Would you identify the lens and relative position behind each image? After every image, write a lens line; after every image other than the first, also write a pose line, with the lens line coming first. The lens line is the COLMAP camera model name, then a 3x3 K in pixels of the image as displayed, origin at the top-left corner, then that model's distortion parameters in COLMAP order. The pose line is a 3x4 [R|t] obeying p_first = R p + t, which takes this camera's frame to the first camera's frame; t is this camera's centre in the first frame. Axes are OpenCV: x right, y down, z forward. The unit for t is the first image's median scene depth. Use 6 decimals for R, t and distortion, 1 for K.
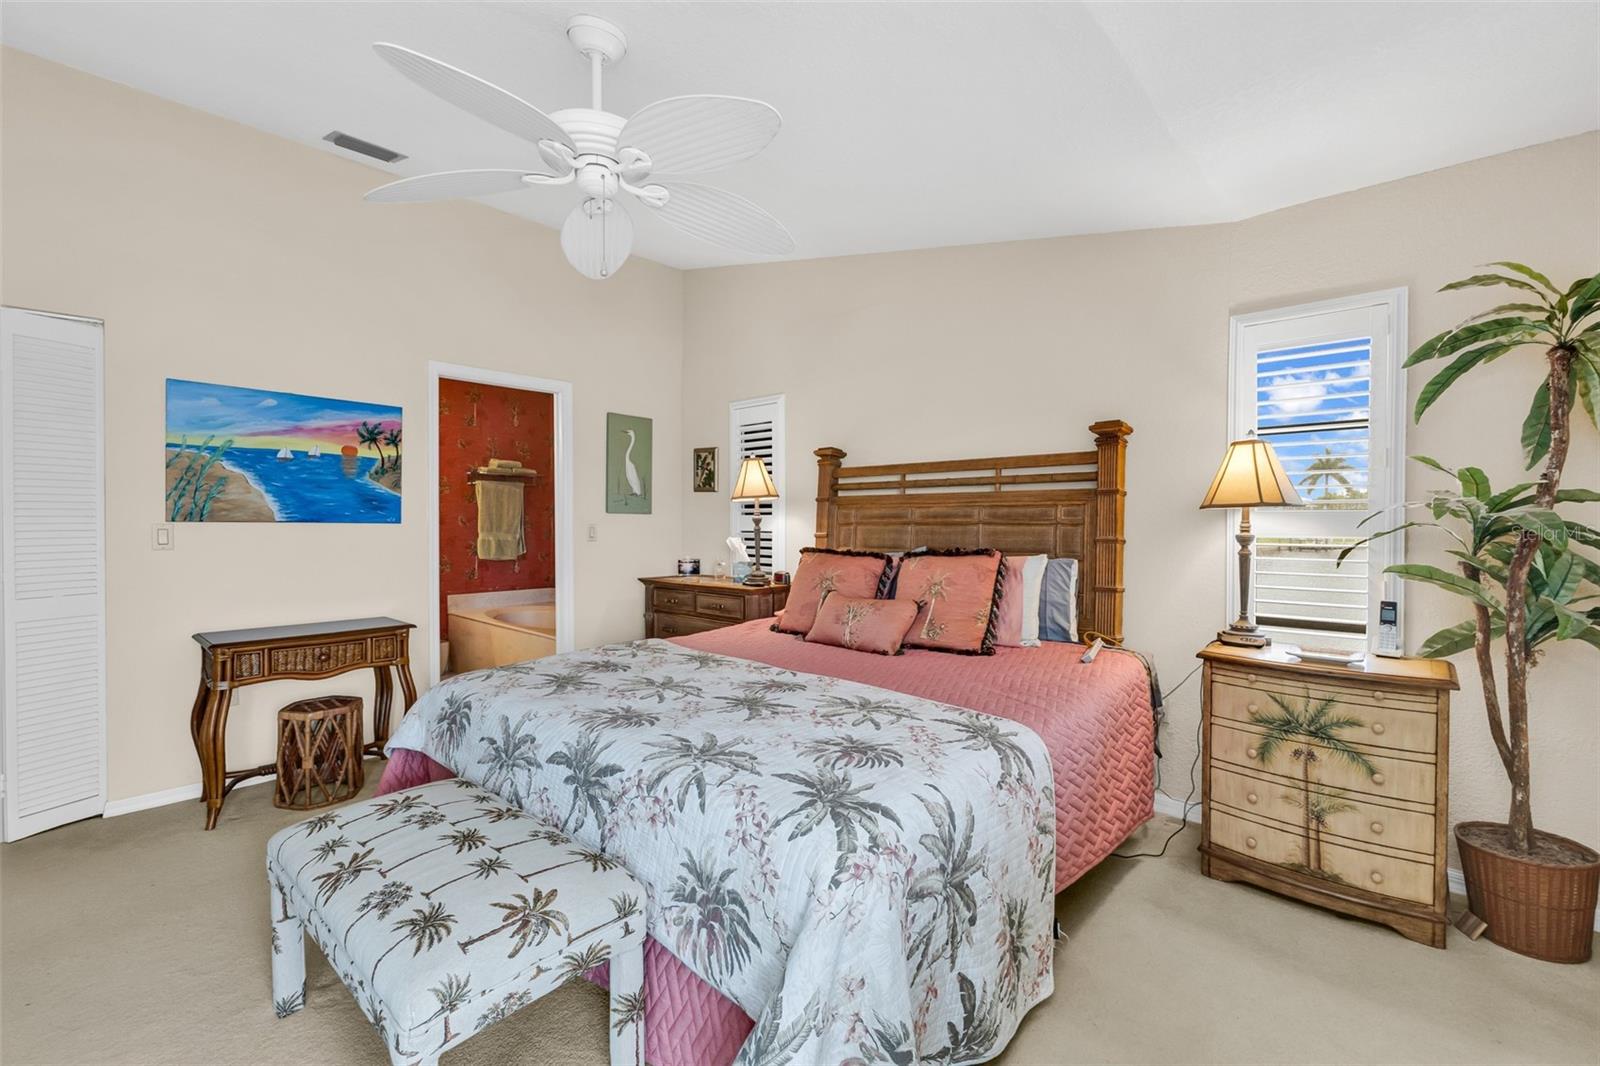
lens RADIAL K [[712.1, 0, 796.1], [0, 712.1, 524.6], [0, 0, 1]] dist [0.002493, -0.000120]
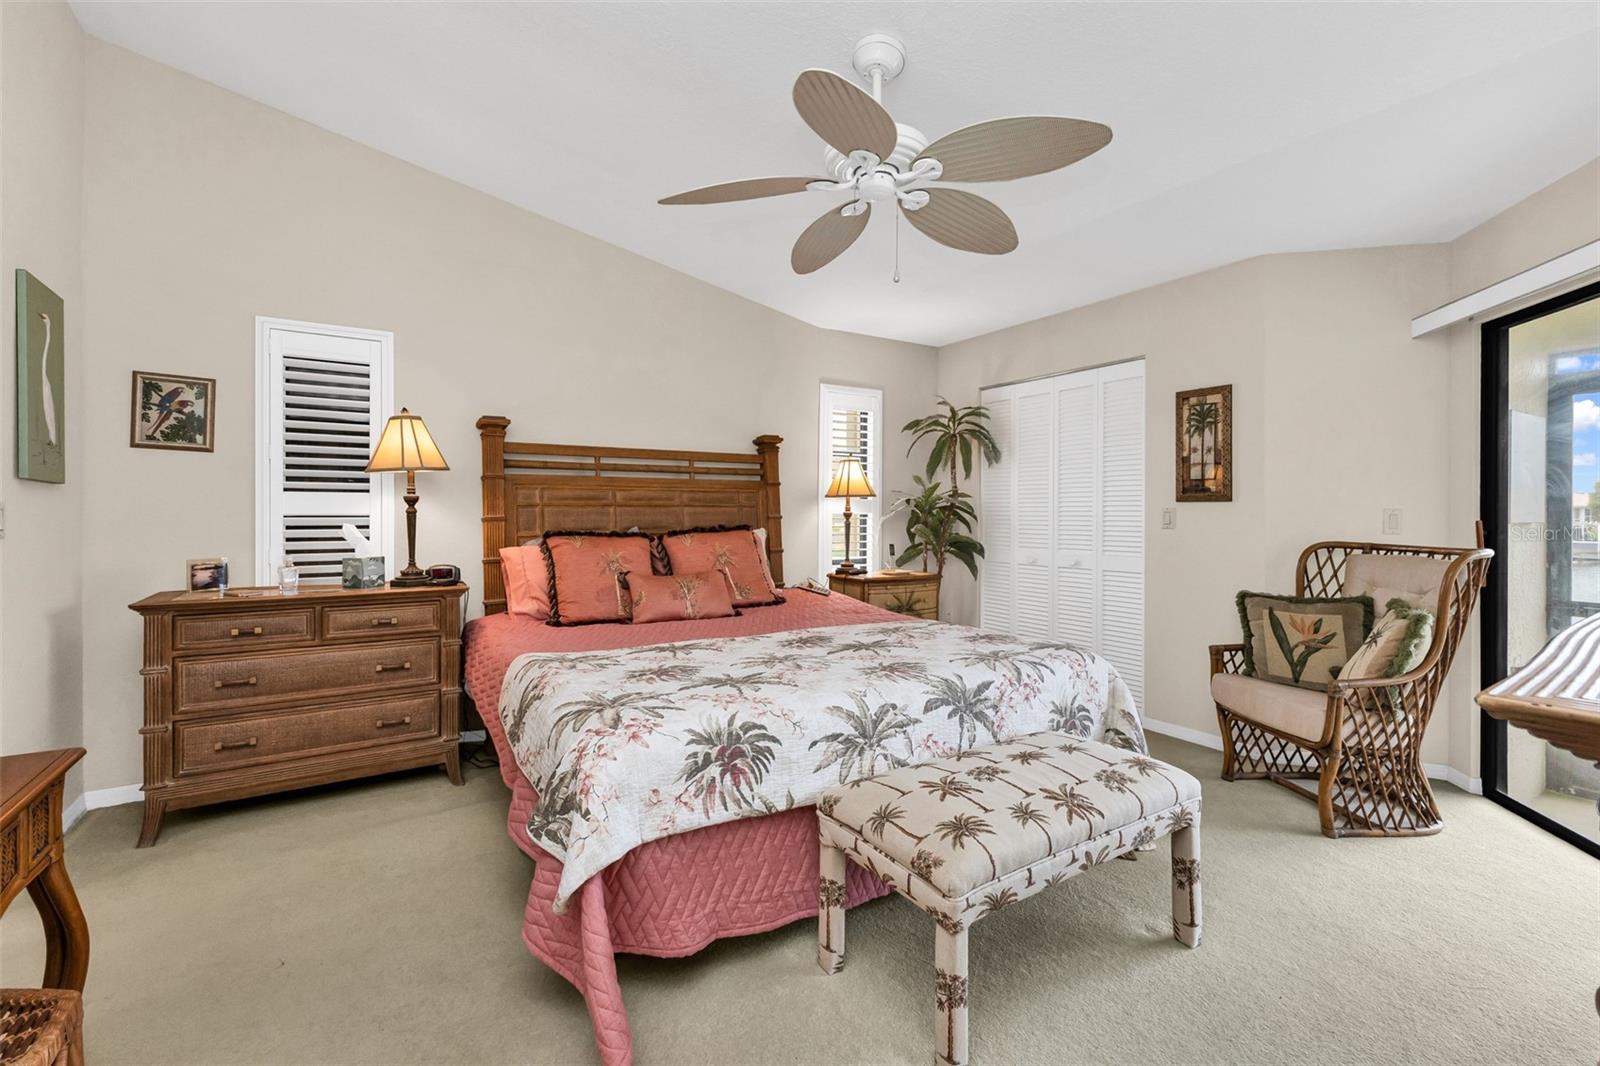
lens RADIAL K [[687.1, 0, 828.6], [0, 687.1, 509.2], [0, 0, 1]] dist [0.001465, -0.000135]
pose [[0.245255, 0.004253, 0.969449, -0.879454], [0.003381, 0.999981, -0.005242, 0.012470], [-0.969453, 0.004563, 0.245236, 0.542672]]
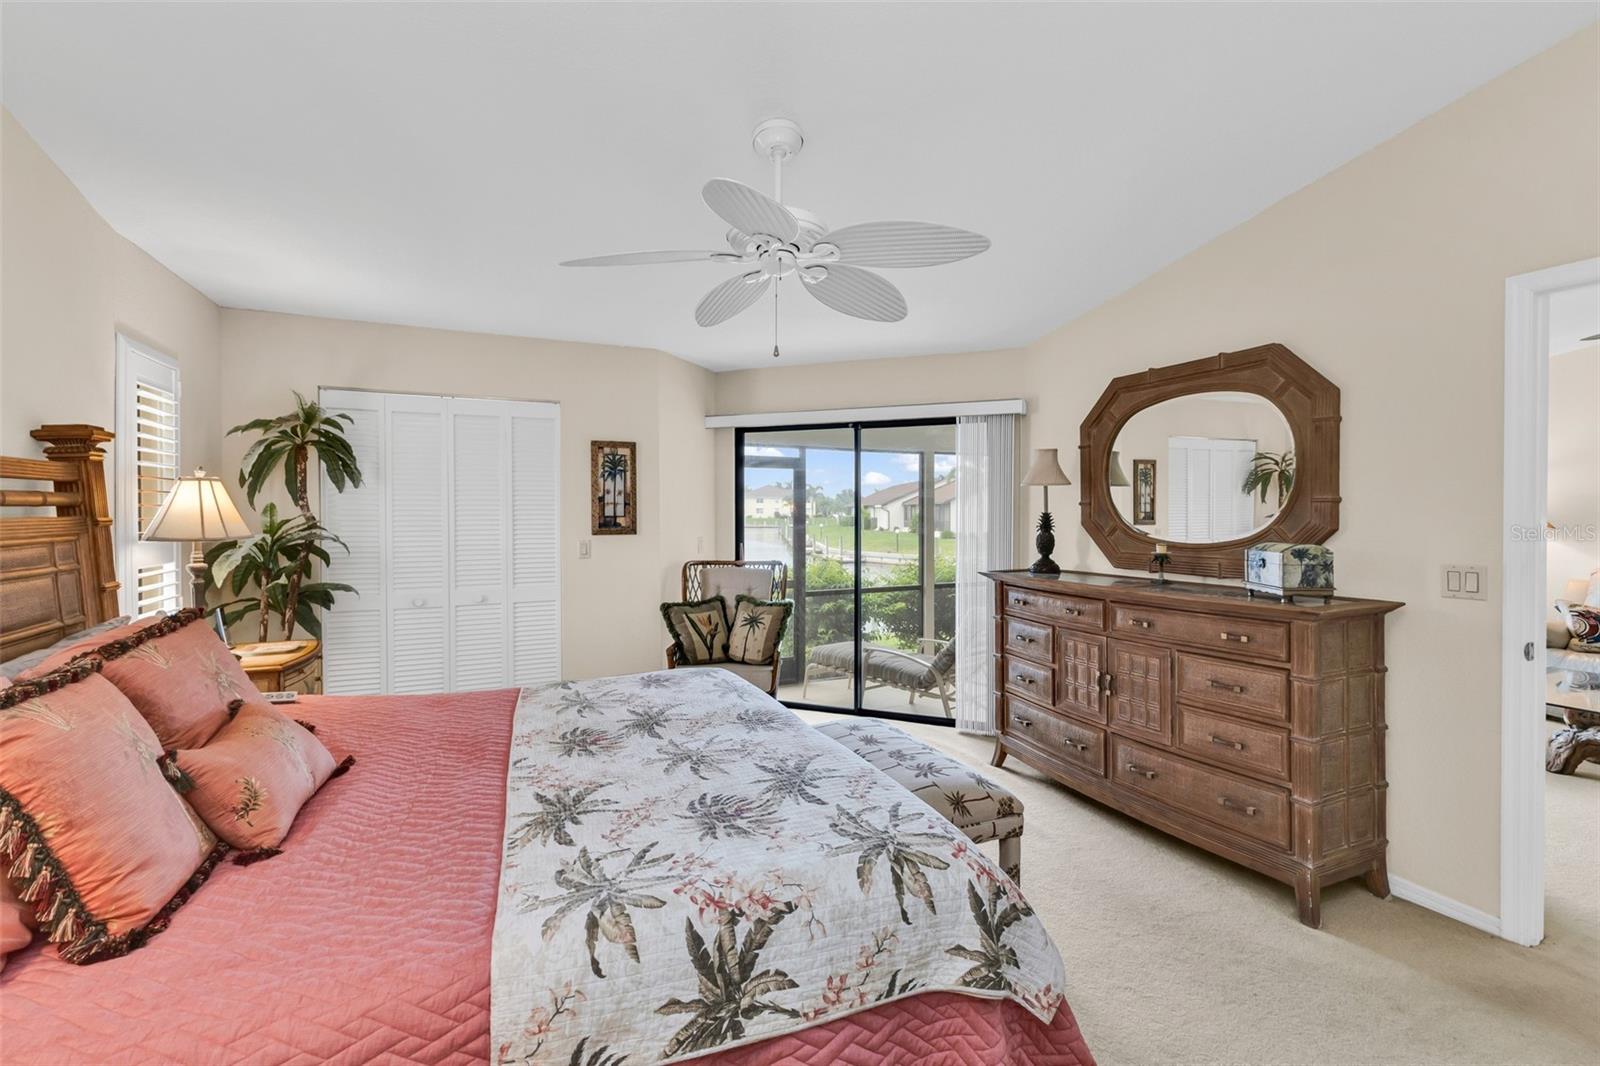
lens RADIAL K [[678.6, 0, 771.1], [0, 678.6, 521.0], [0, 0, 1]] dist [0.001504, -0.000311]
pose [[-0.901339, -0.005768, 0.433075, -0.493444], [0.003158, 0.999797, 0.019890, -0.058751], [-0.433102, 0.019295, -0.901138, 1.327889]]
